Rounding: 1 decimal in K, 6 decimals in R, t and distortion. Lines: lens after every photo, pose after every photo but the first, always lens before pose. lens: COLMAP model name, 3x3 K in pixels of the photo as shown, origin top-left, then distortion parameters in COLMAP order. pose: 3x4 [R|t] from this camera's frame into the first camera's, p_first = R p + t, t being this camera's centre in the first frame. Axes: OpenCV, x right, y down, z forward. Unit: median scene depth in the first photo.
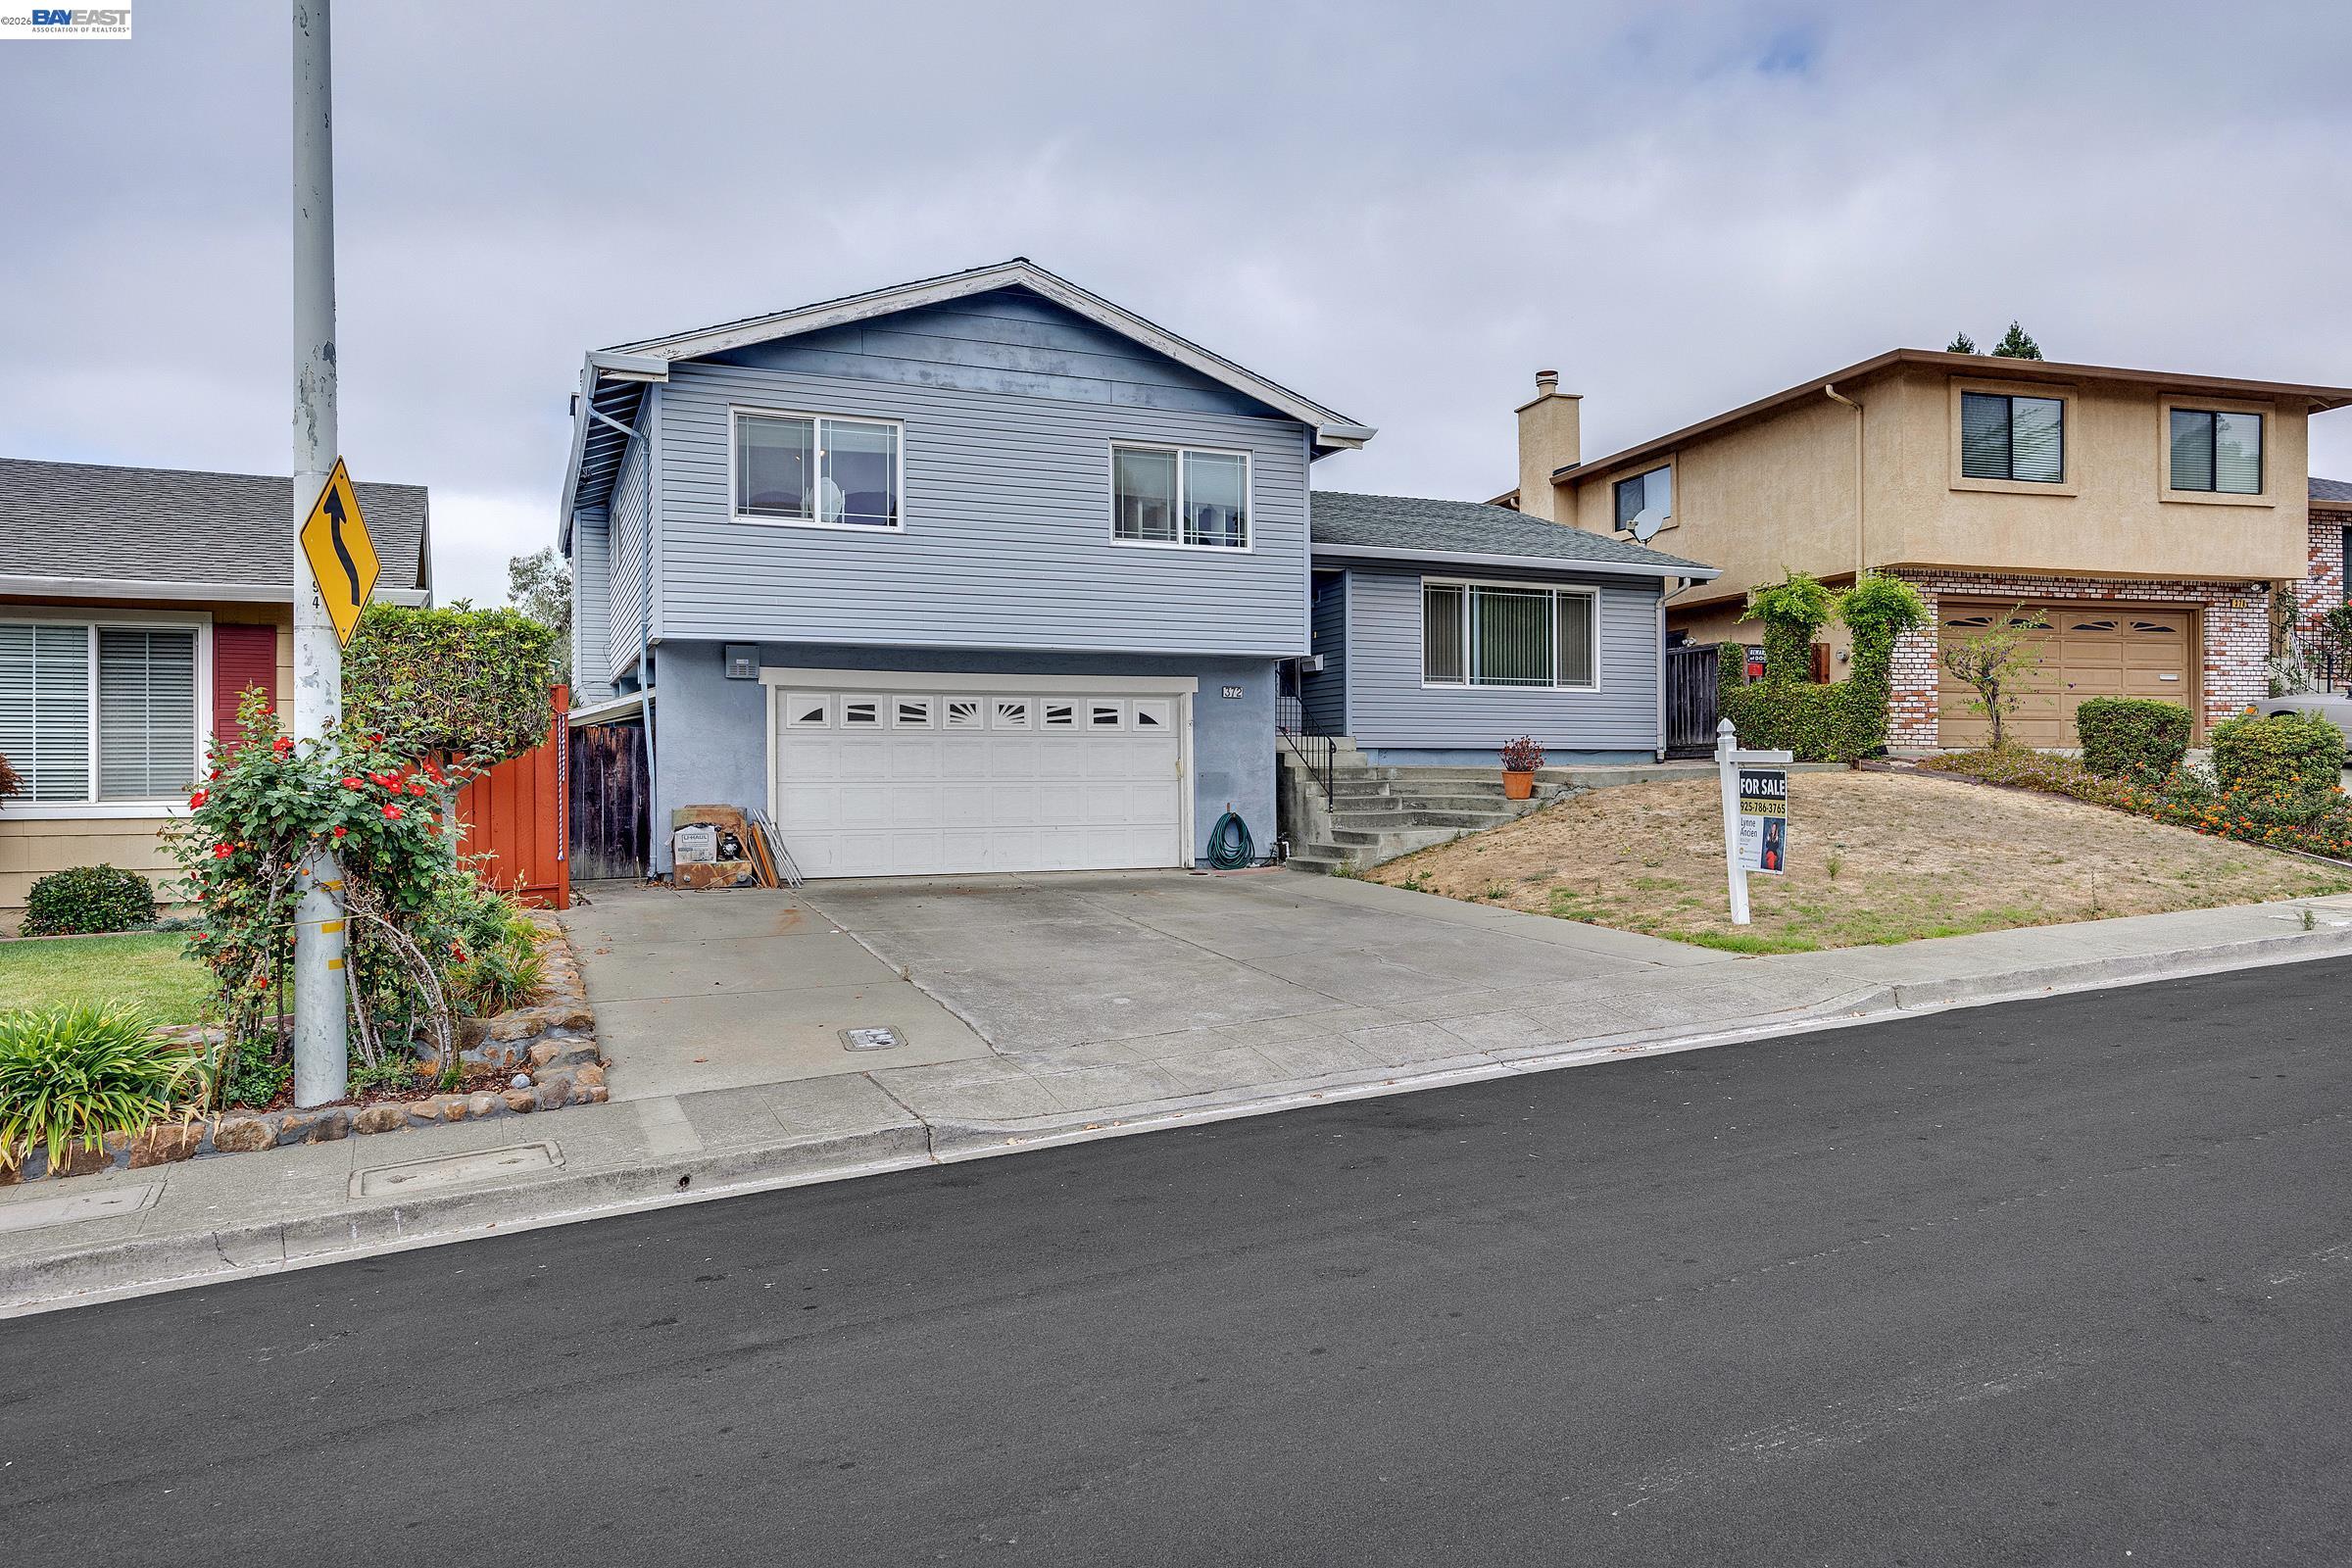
lens RADIAL K [[1530.9, 0, 1181.7], [0, 1530.9, 780.1], [0, 0, 1]] dist [0.002991, -0.004386]
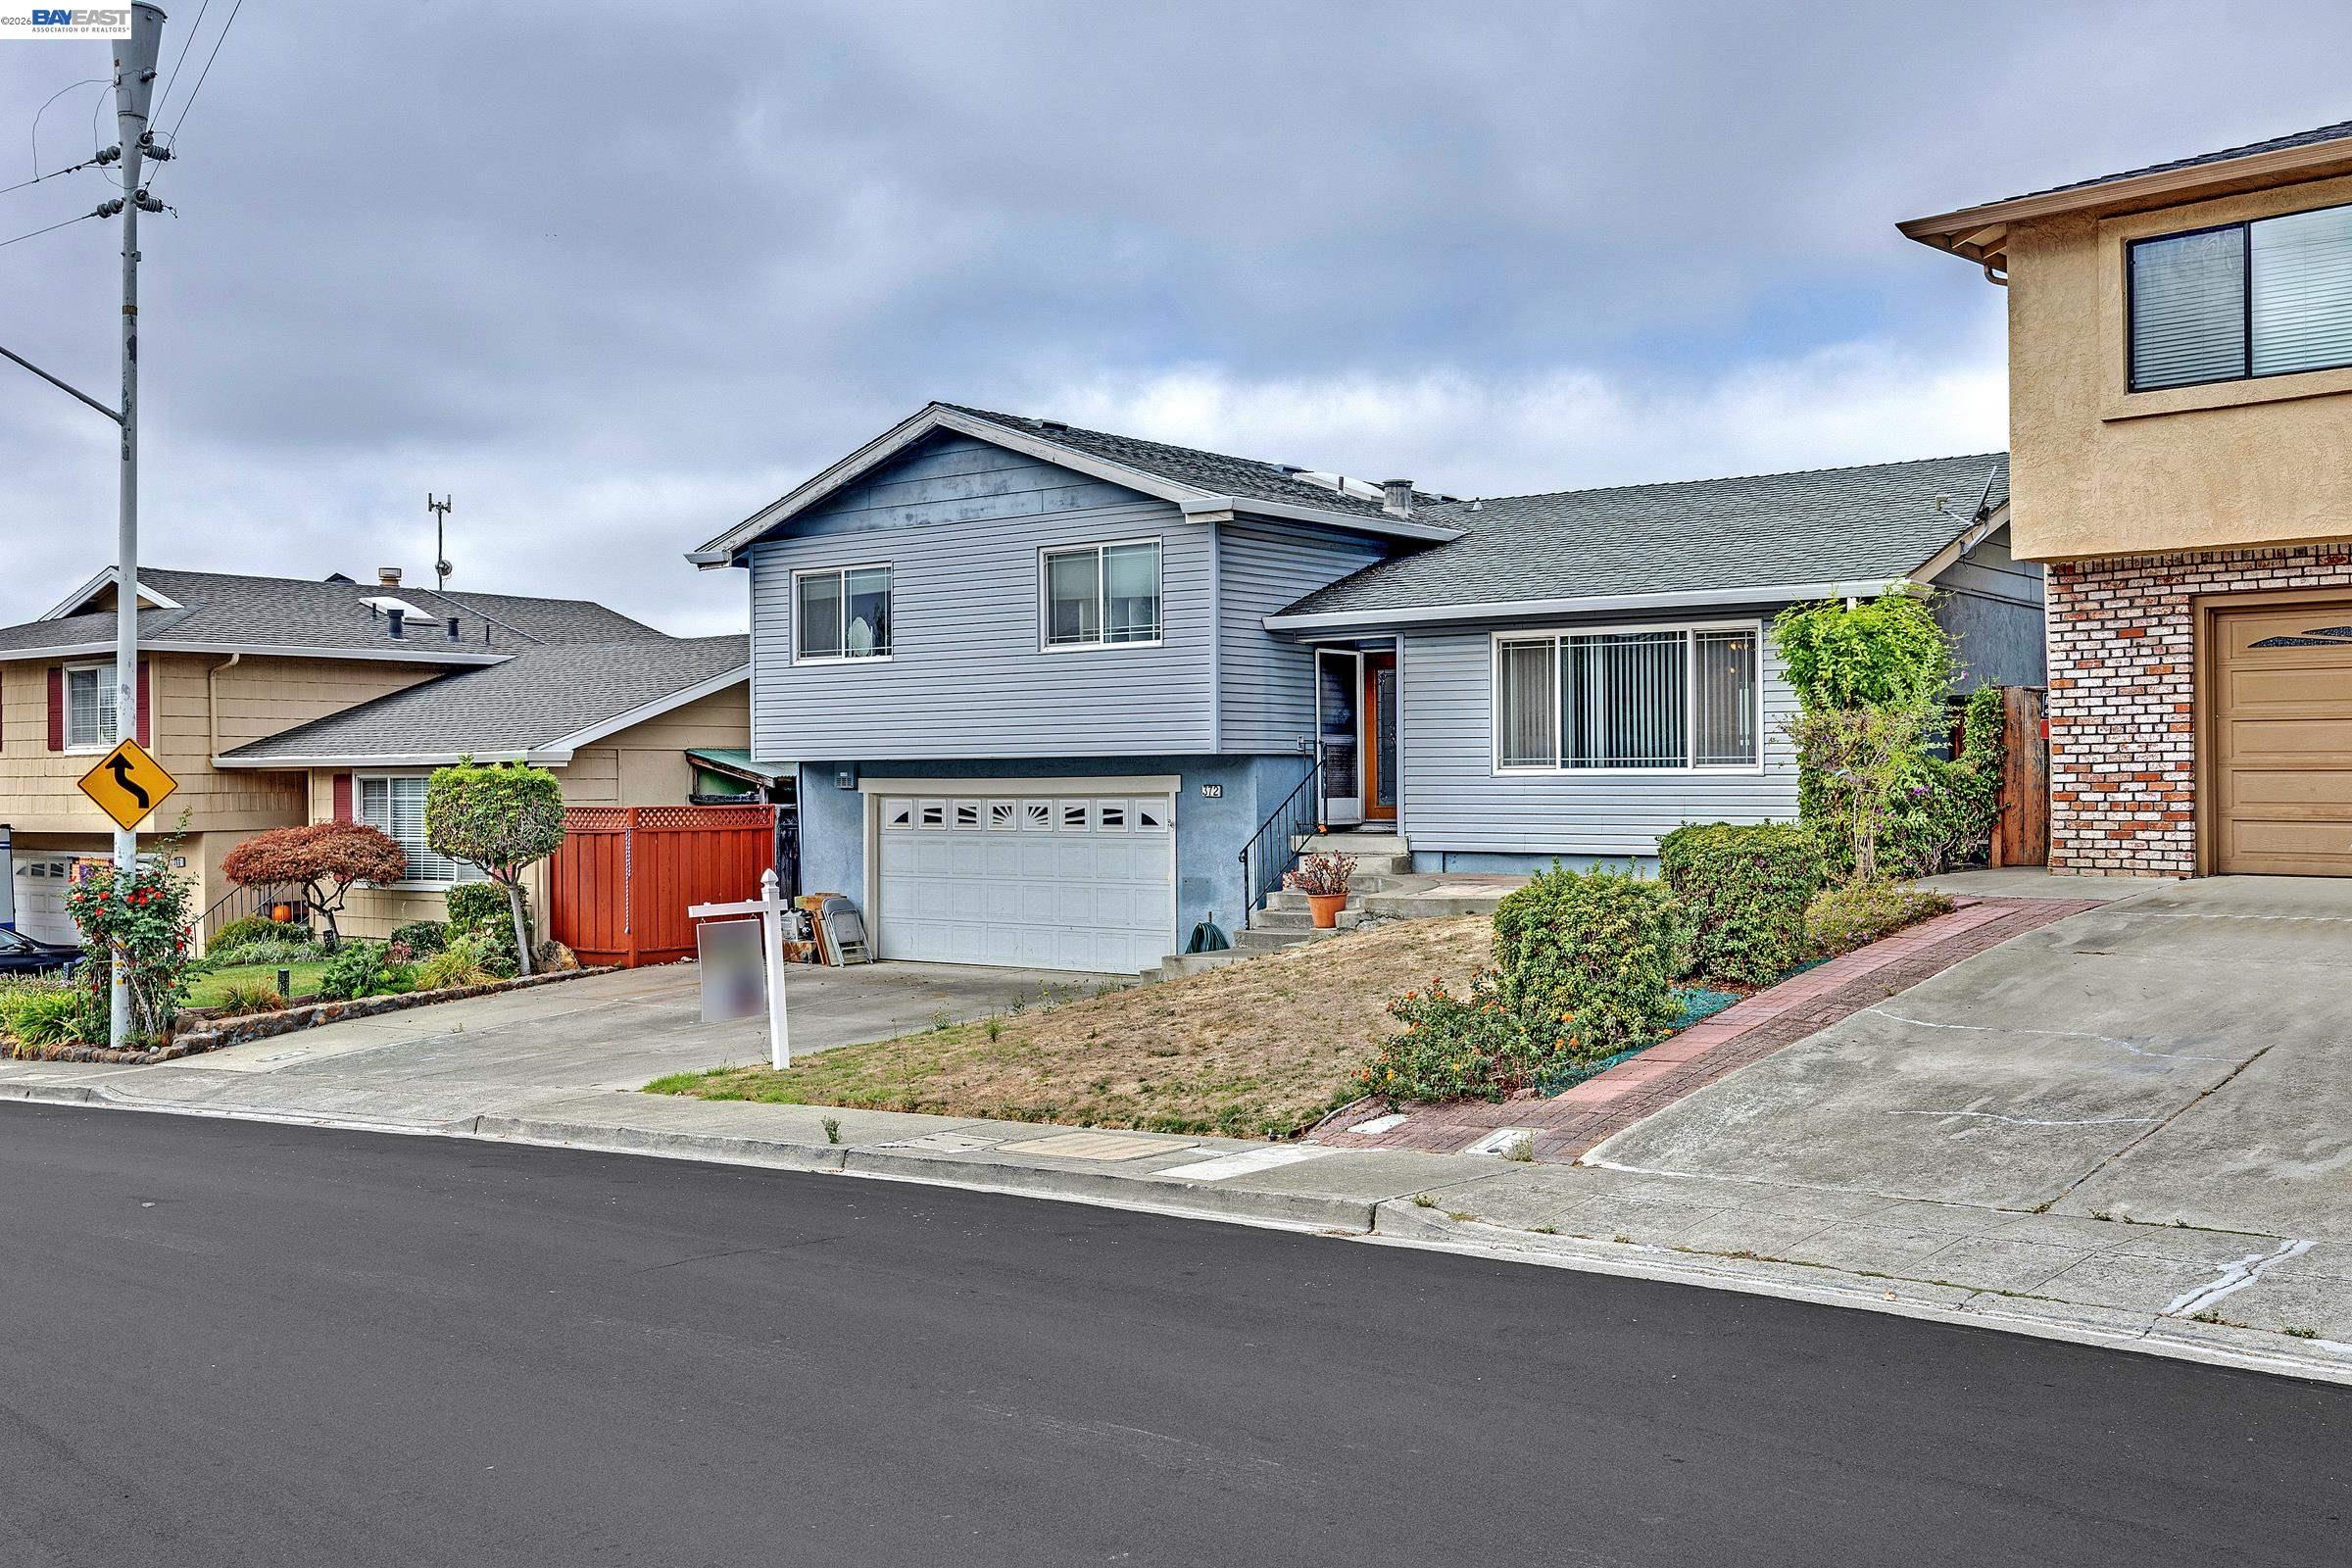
lens RADIAL K [[2230.6, 0, 1168.6], [0, 2230.6, 786.8], [0, 0, 1]] dist [-0.006012, 0.000000]
pose [[0.478038, 0.004984, -0.878325, 1.263825], [0.003828, 0.999963, 0.007758, -0.074572], [0.878331, -0.007071, 0.478001, 0.362495]]
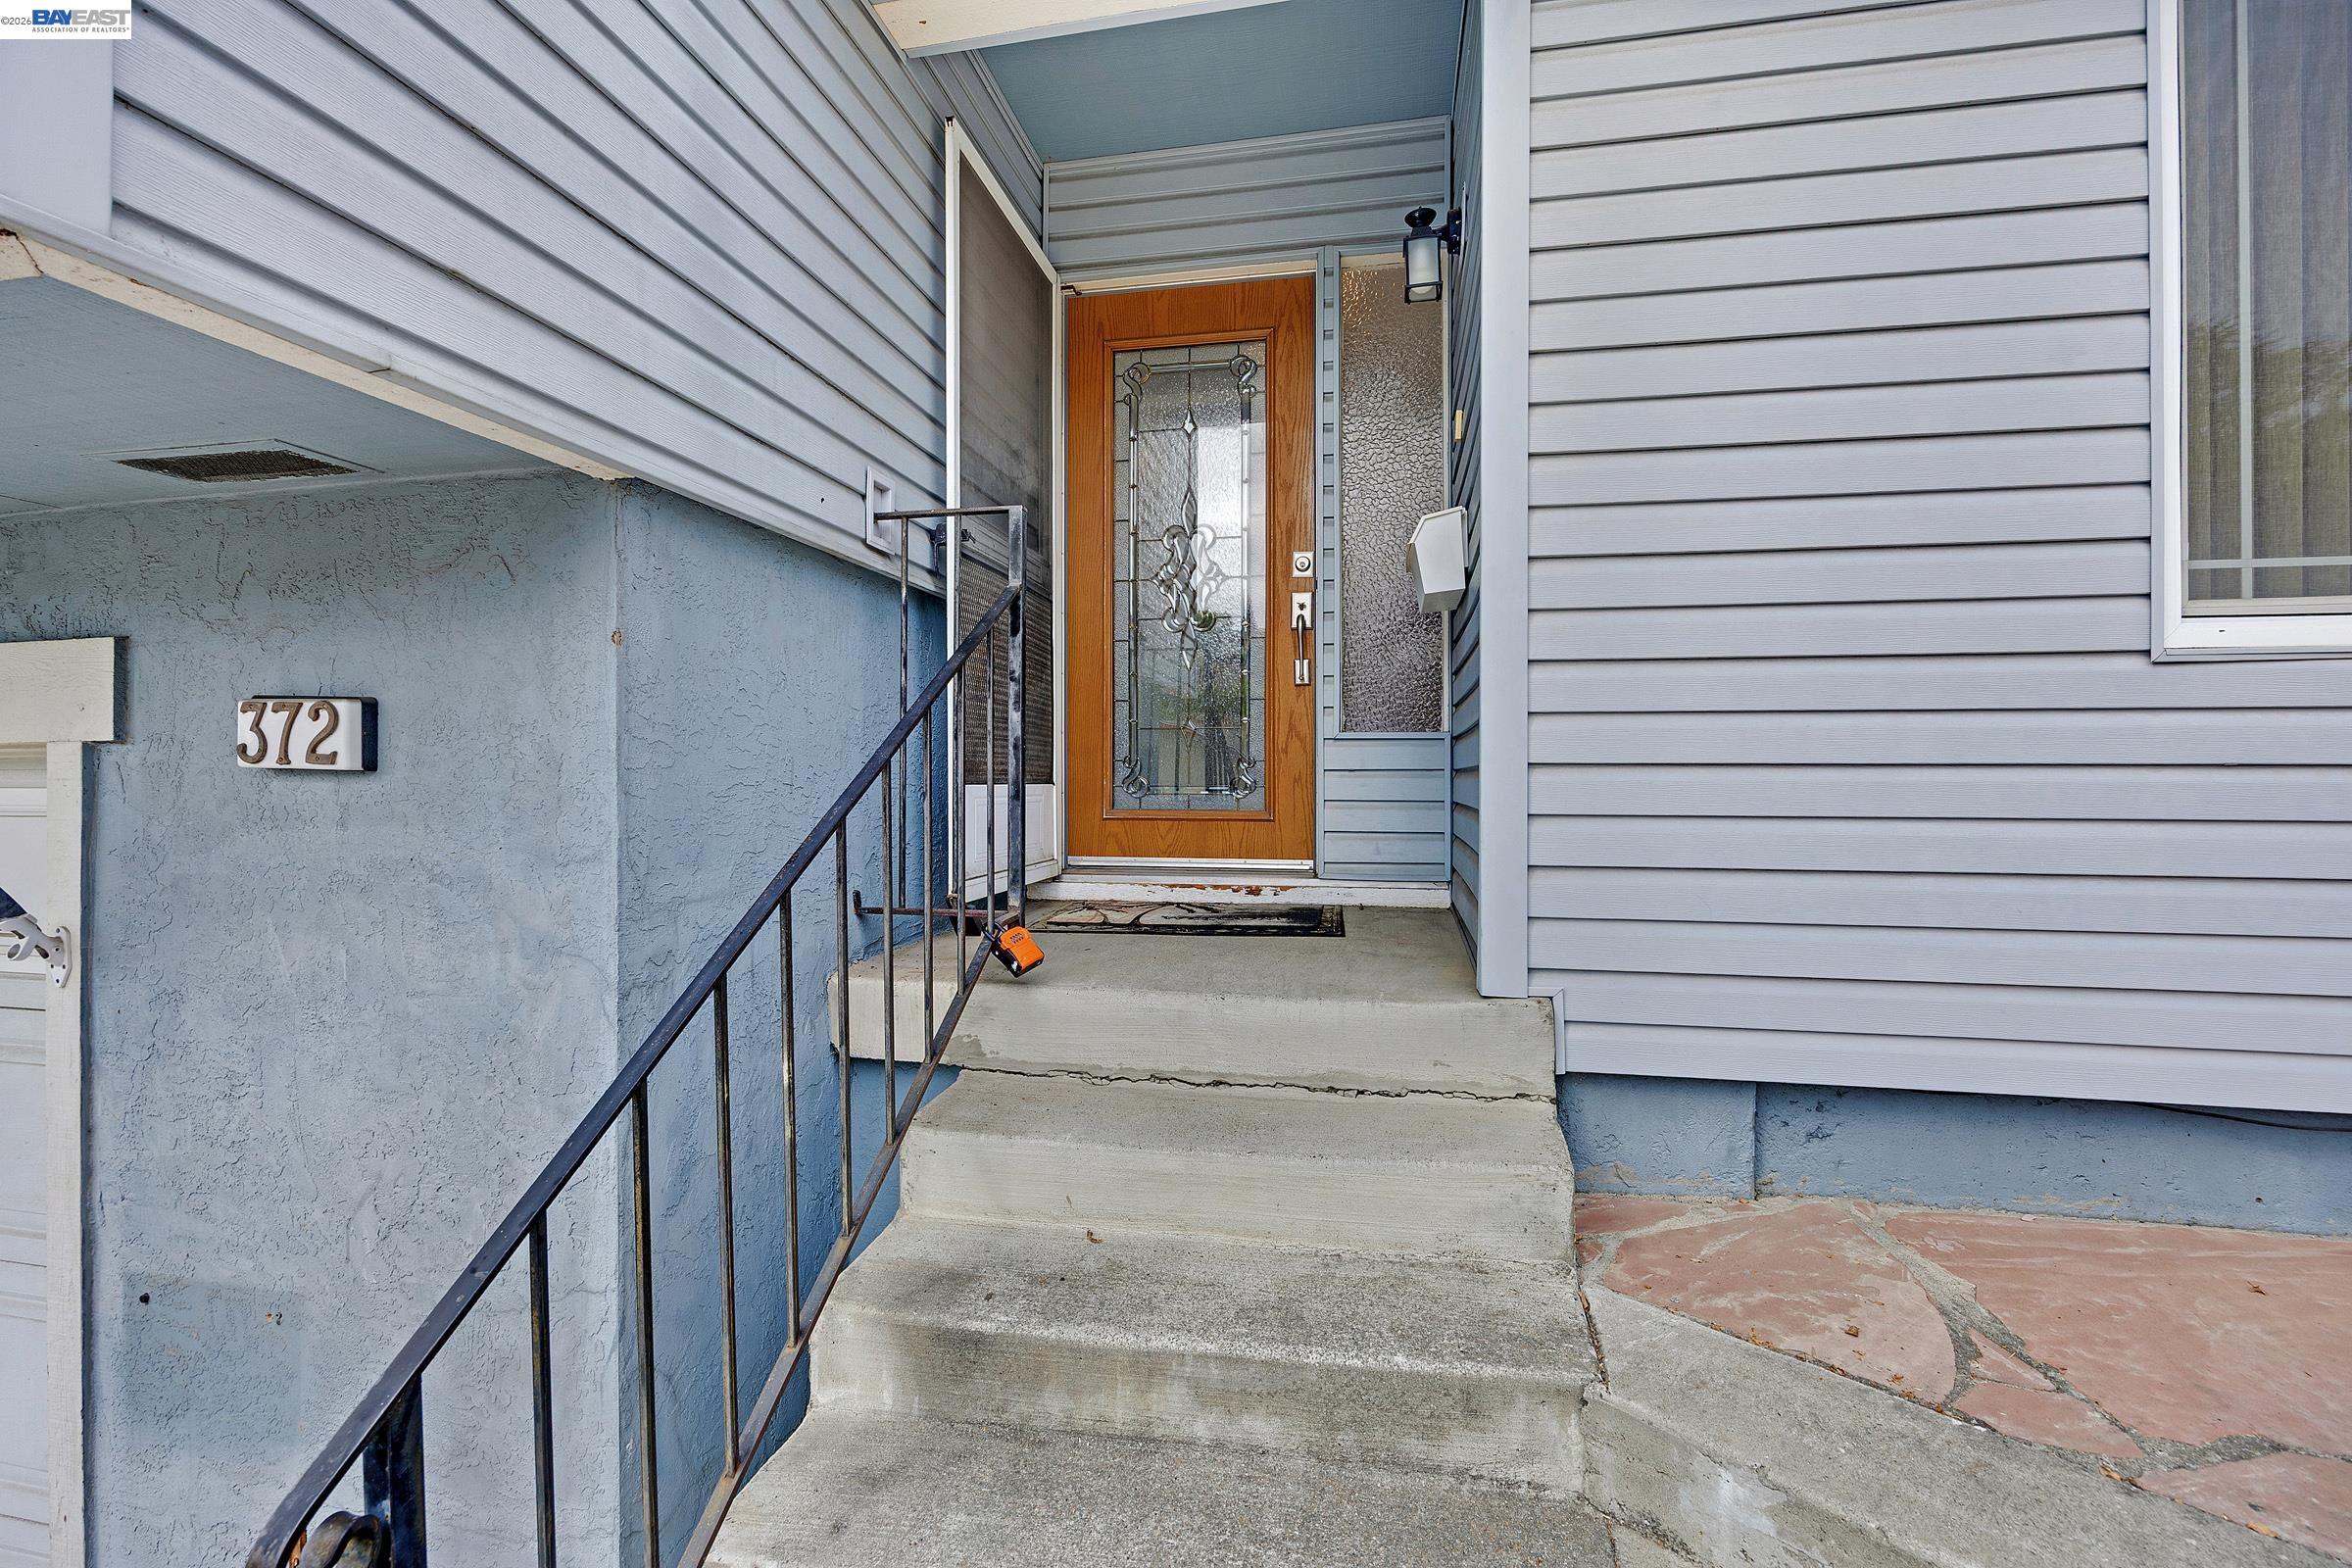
lens RADIAL K [[1041.2, 0, 1171.0], [0, 1041.2, 788.6], [0, 0, 1]] dist [-0.007941, 0.001215]
pose [[0.810580, 0.010912, -0.585527, 0.162604], [-0.005118, 0.999920, 0.011550, -0.057217], [0.585606, -0.006365, 0.810571, 1.030122]]
